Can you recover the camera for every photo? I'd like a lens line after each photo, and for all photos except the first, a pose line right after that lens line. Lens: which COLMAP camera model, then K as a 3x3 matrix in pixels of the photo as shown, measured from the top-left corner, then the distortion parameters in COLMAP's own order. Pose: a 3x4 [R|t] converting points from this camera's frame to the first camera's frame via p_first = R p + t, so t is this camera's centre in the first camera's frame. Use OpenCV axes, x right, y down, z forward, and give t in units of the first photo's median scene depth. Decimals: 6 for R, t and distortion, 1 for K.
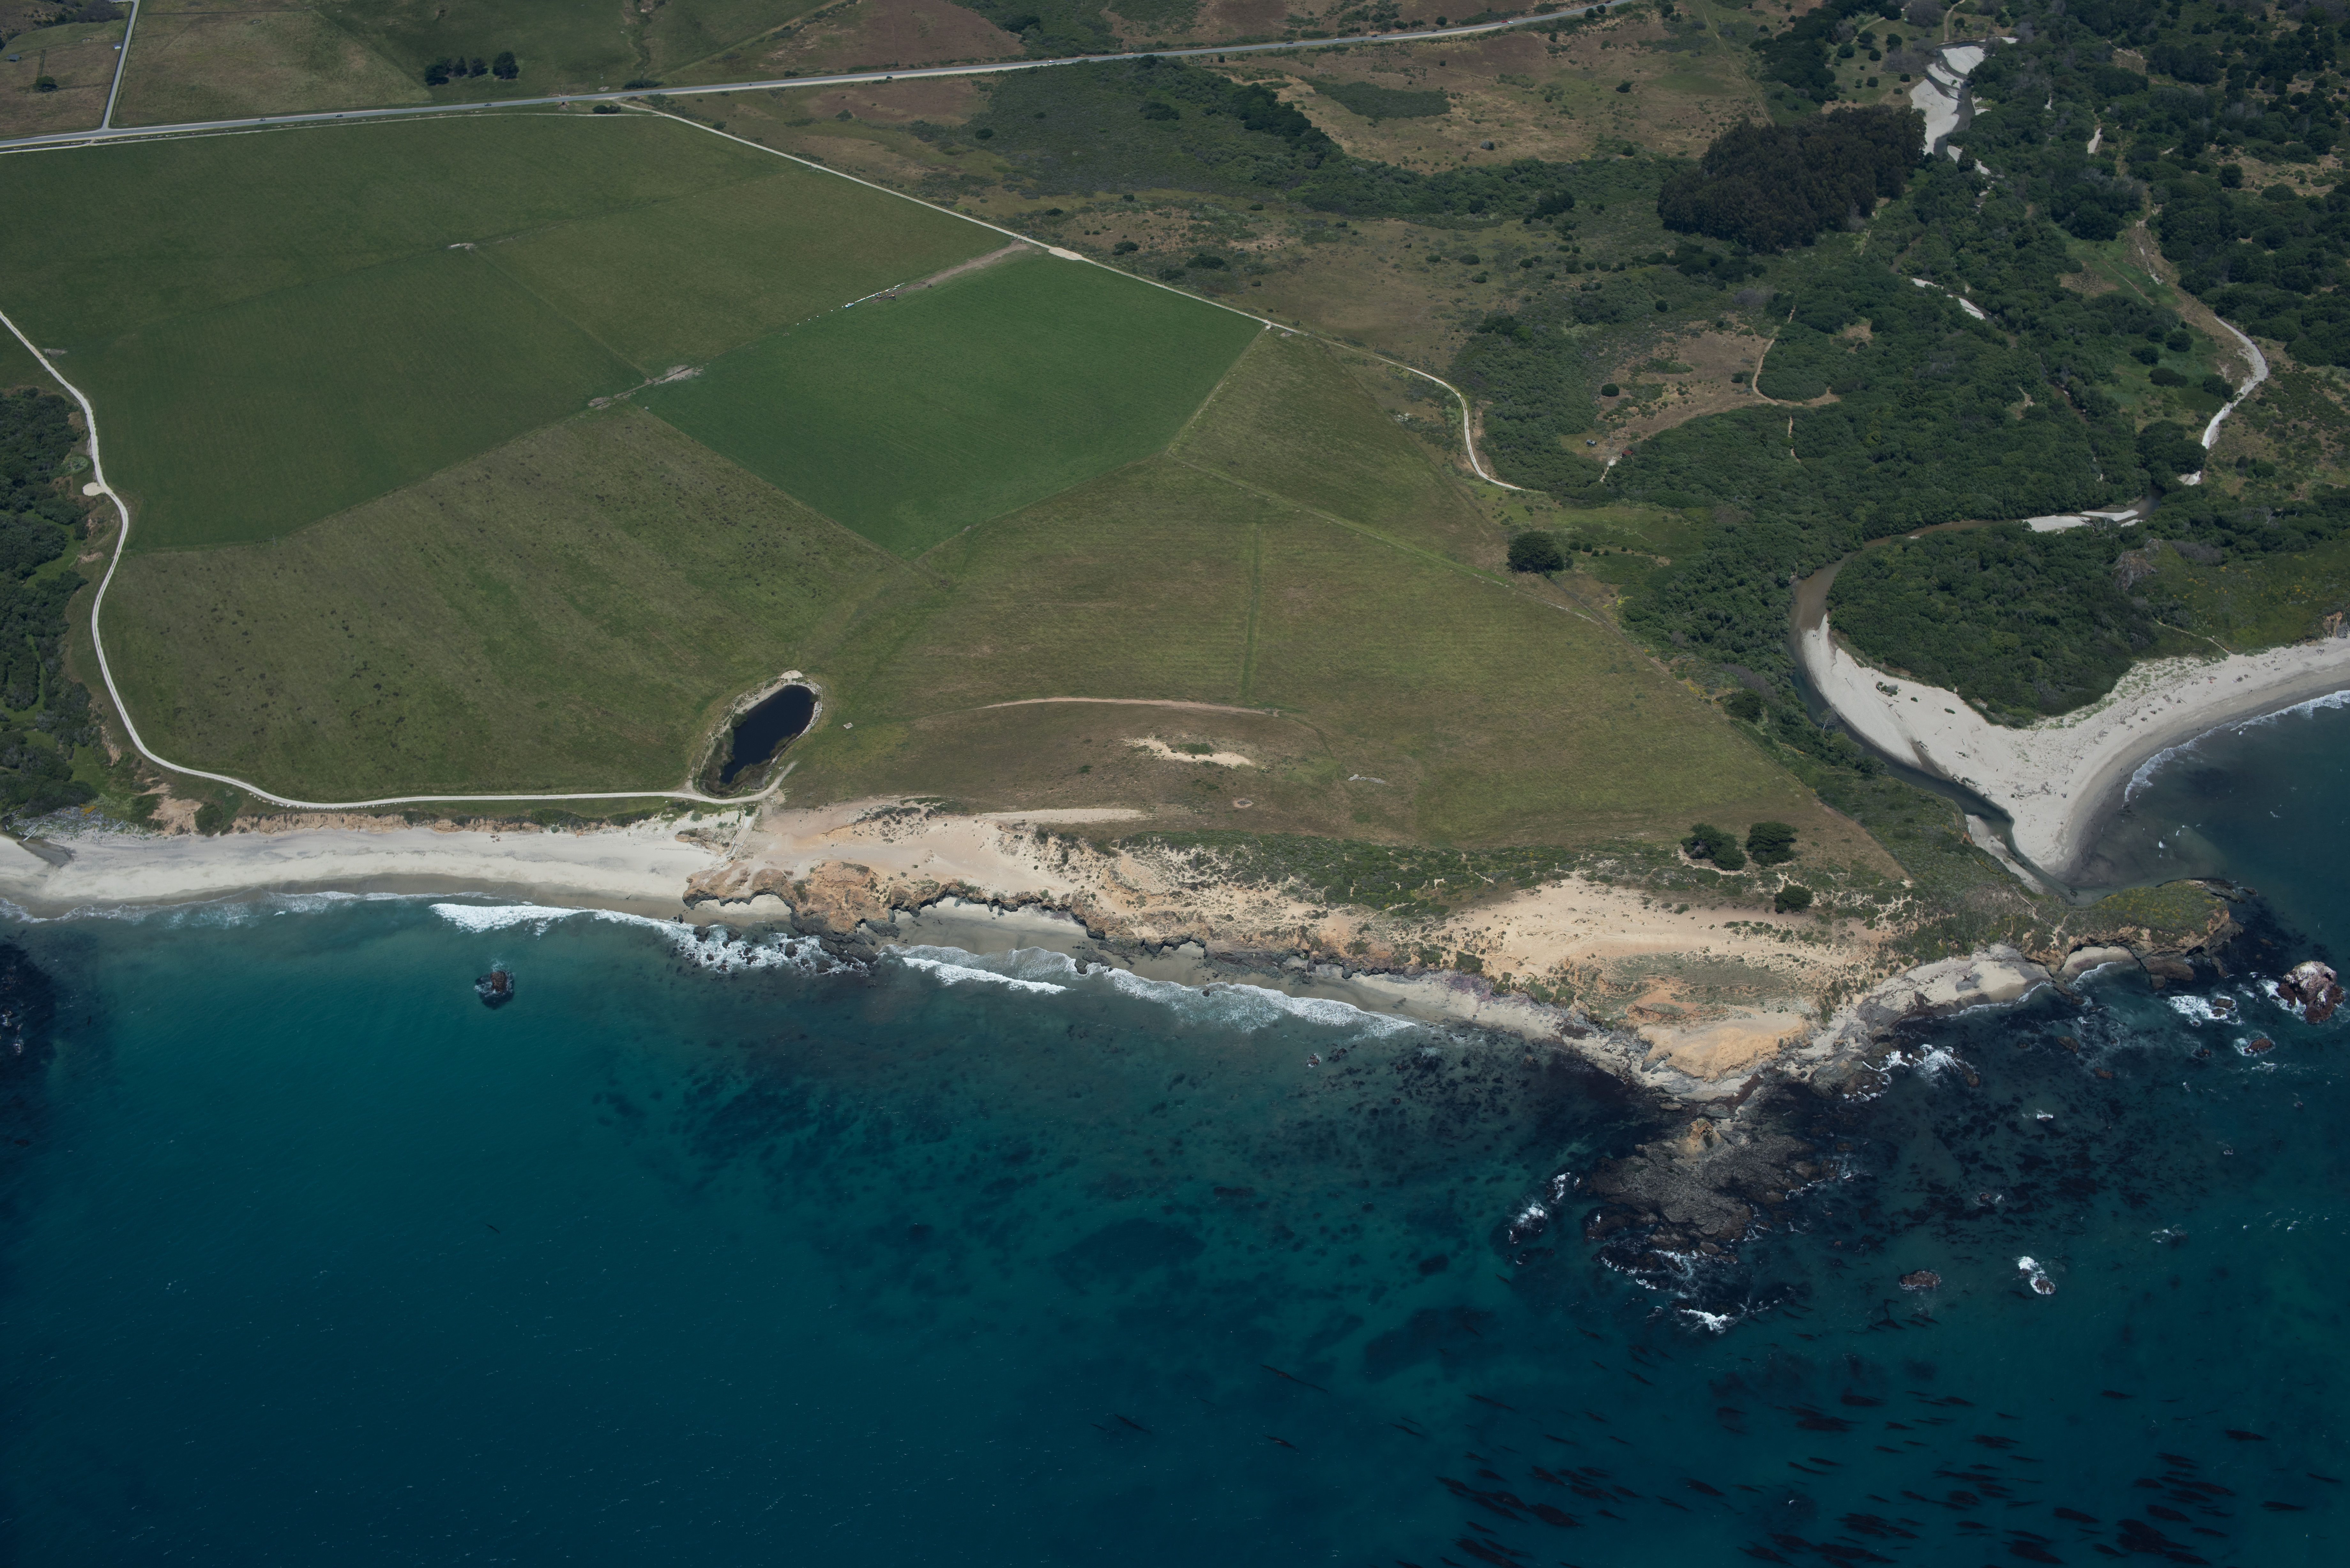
lens RADIAL K [[2662.7, 0, 1175.0], [0, 2662.7, 784.0], [0, 0, 1]] dist [-0.122083, 0.124094]
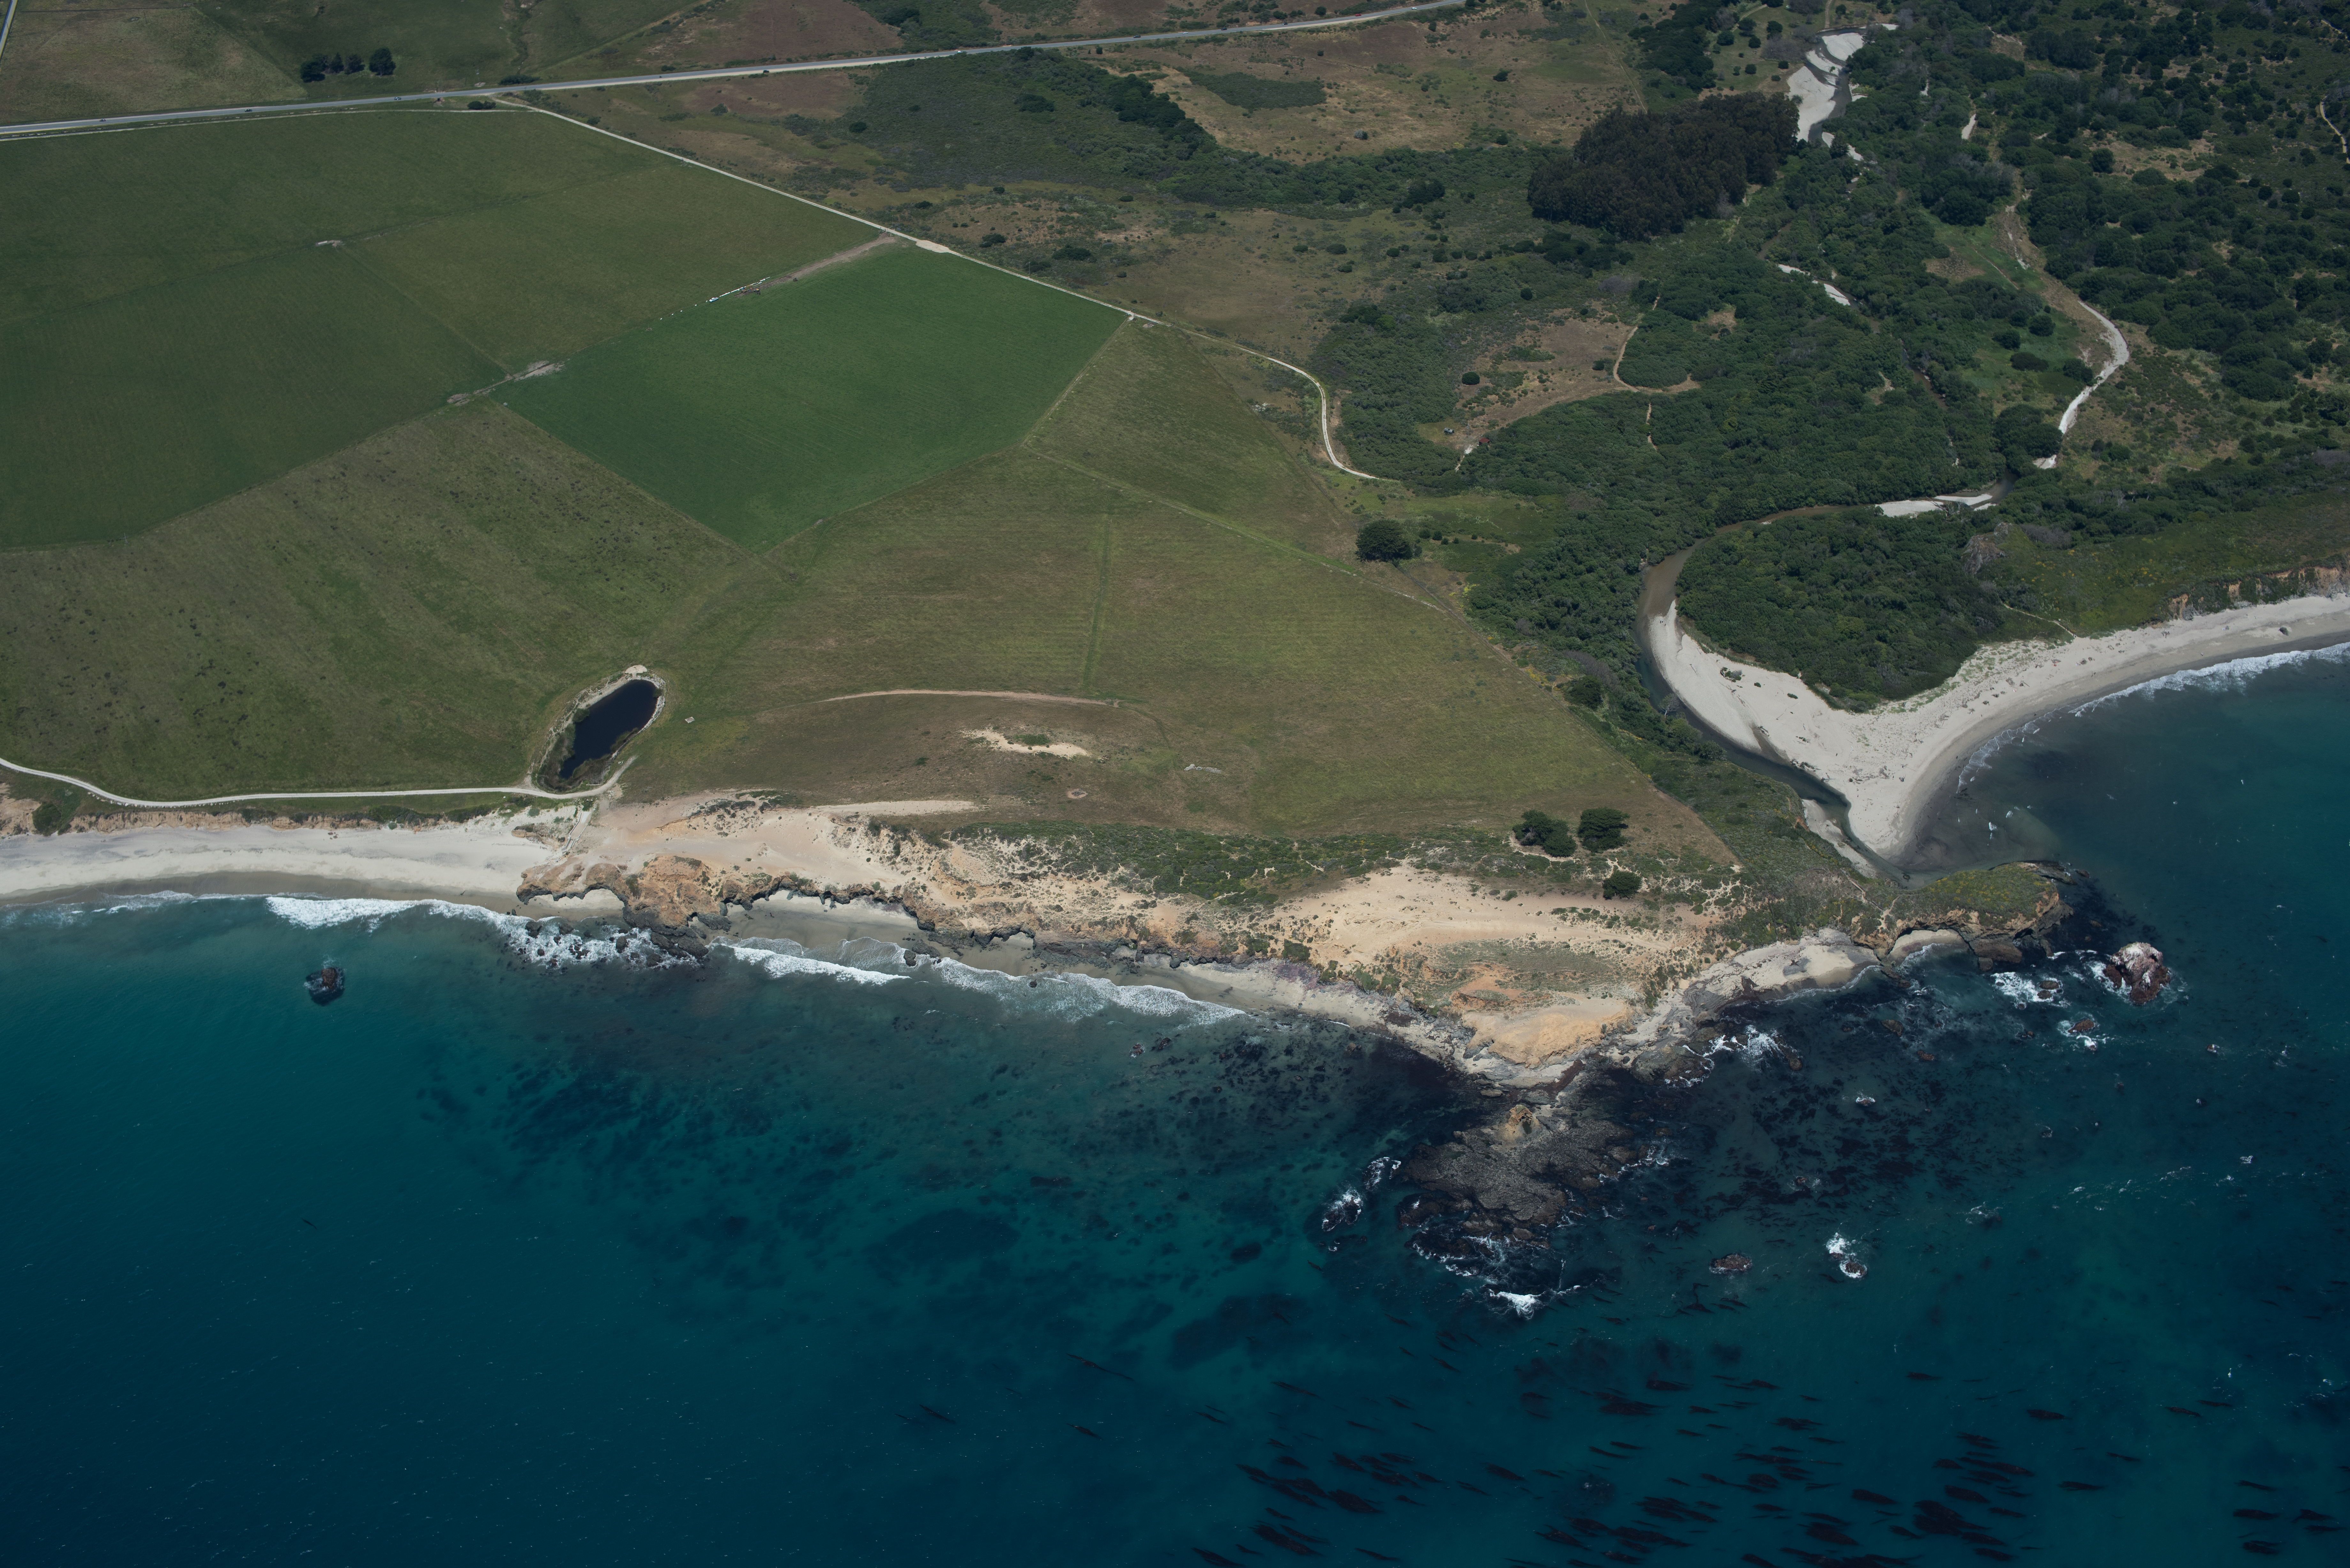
lens RADIAL K [[2662.7, 0, 1175.0], [0, 2662.7, 784.0], [0, 0, 1]] dist [-0.122083, 0.124094]
pose [[0.999866, -0.008394, 0.014086, 0.038243], [0.008356, 0.999961, 0.002732, 0.000868], [-0.014108, -0.002614, 0.999897, -0.000997]]
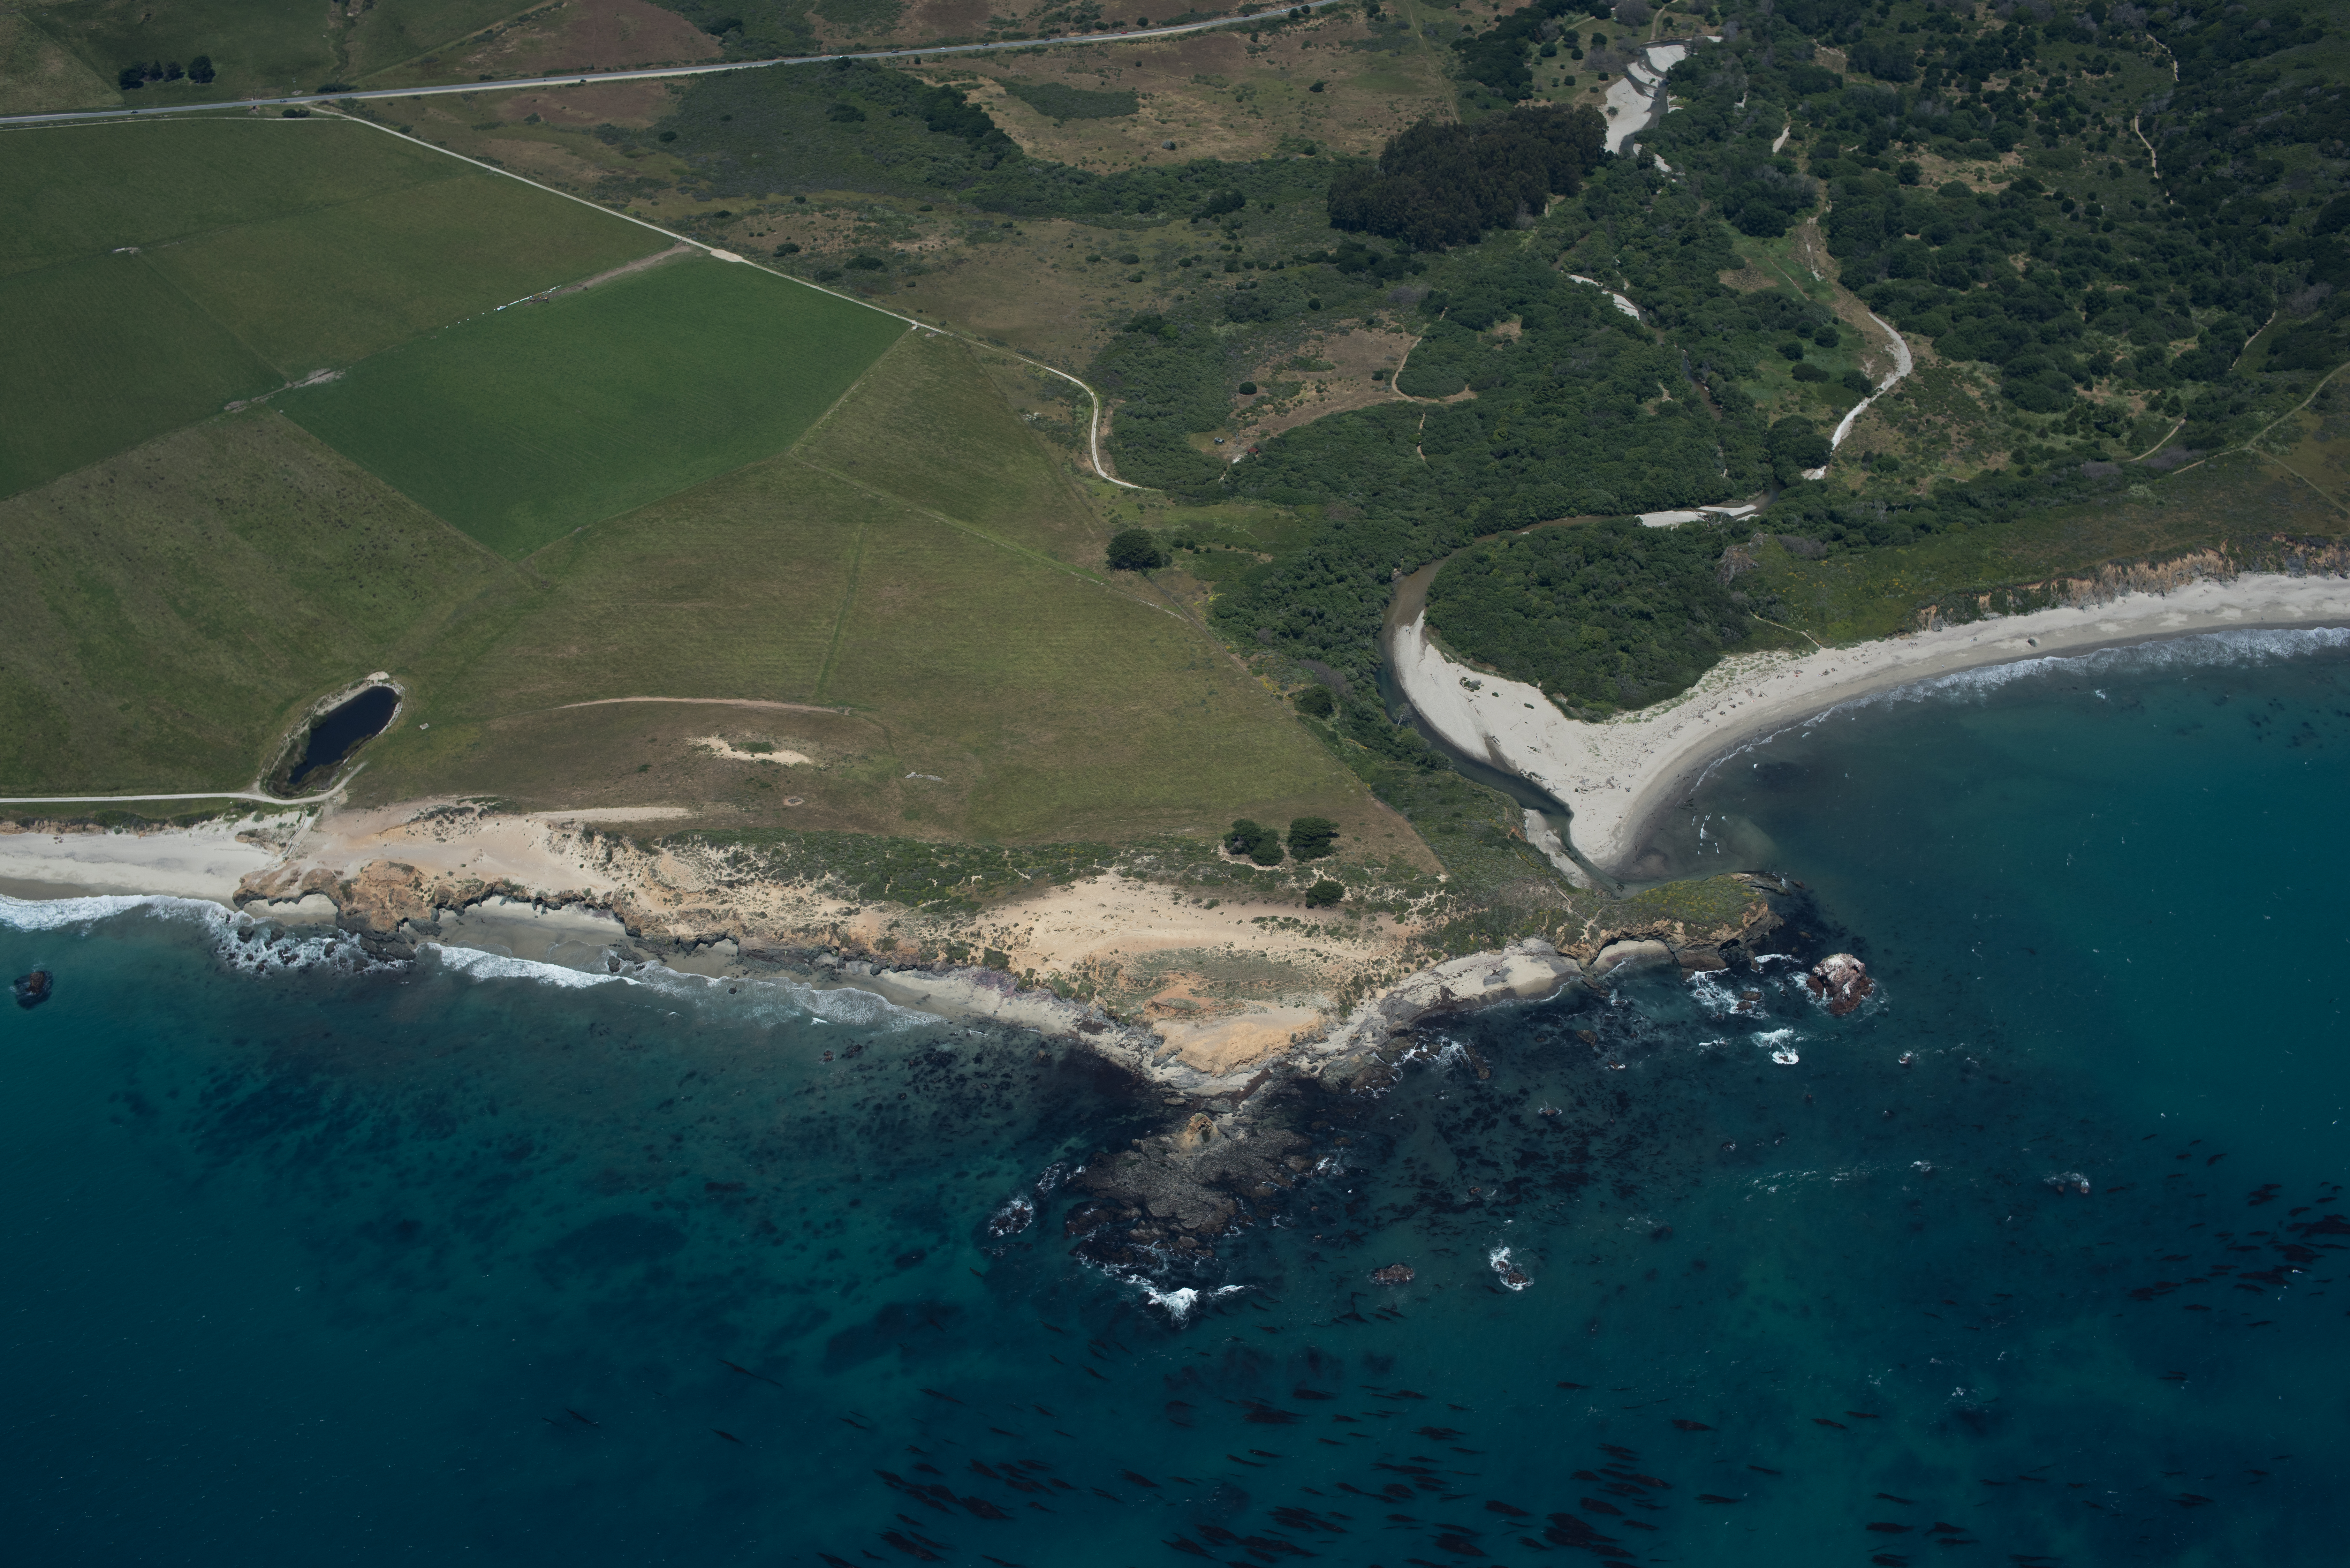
lens RADIAL K [[2662.7, 0, 1175.0], [0, 2662.7, 784.0], [0, 0, 1]] dist [-0.122083, 0.124094]
pose [[0.999695, -0.004964, 0.024174, 0.114866], [0.004999, 0.999987, -0.001389, 0.002261], [-0.024166, 0.001509, 0.999707, -0.003479]]
